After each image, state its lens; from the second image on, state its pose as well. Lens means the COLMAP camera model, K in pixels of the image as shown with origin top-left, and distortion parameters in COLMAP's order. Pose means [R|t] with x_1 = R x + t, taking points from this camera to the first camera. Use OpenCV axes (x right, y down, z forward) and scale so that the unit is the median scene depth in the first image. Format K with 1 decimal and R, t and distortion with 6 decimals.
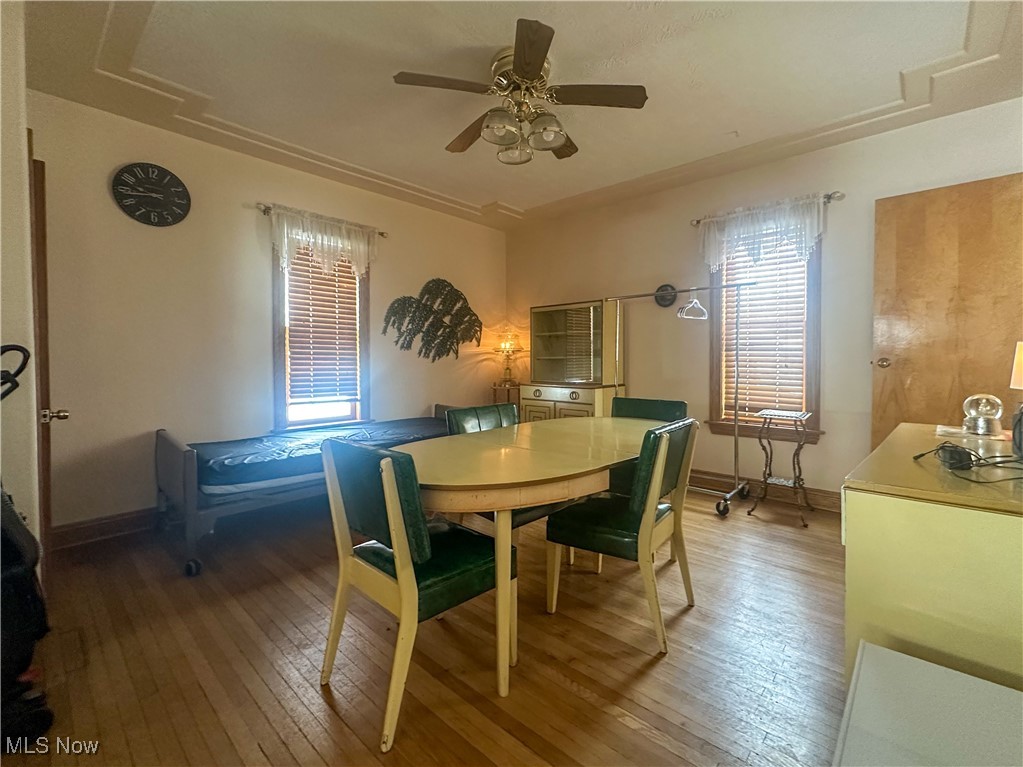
lens RADIAL K [[442.1, 0, 511.8], [0, 442.1, 366.2], [0, 0, 1]] dist [-0.000328, 0.000086]
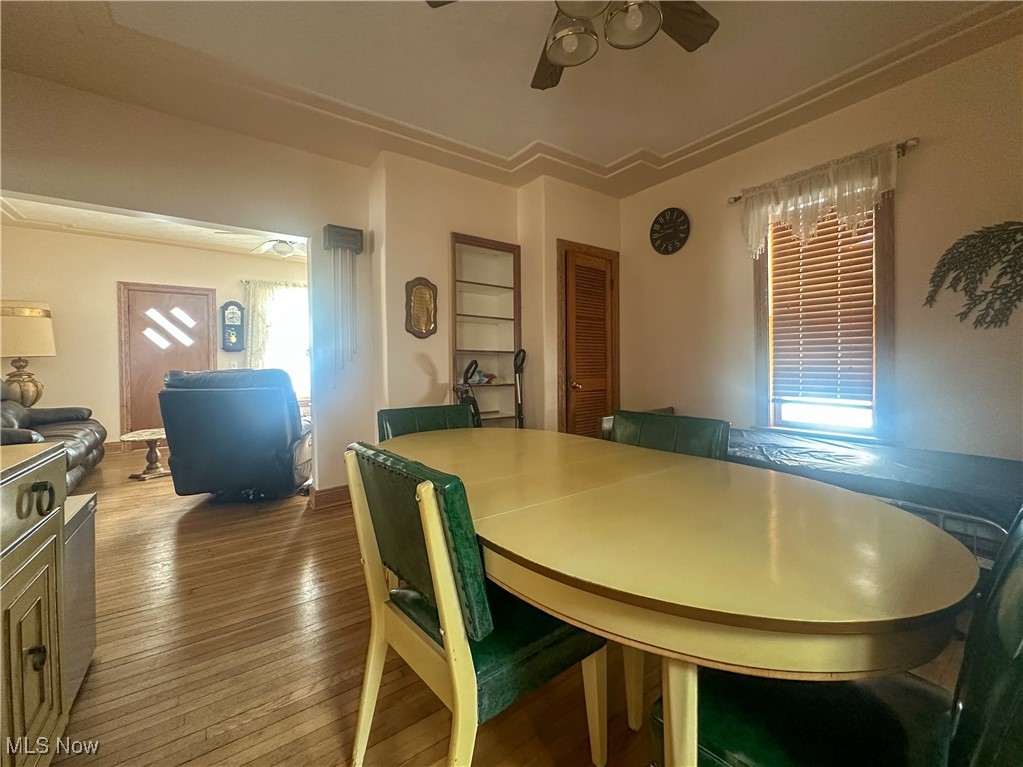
lens RADIAL K [[442.1, 0, 511.8], [0, 442.1, 366.2], [0, 0, 1]] dist [-0.000328, 0.000086]
pose [[-0.202491, 0.004130, -0.979275, 0.432415], [-0.004327, 0.999978, 0.005112, 0.010933], [0.979274, 0.005273, -0.202469, 0.590927]]
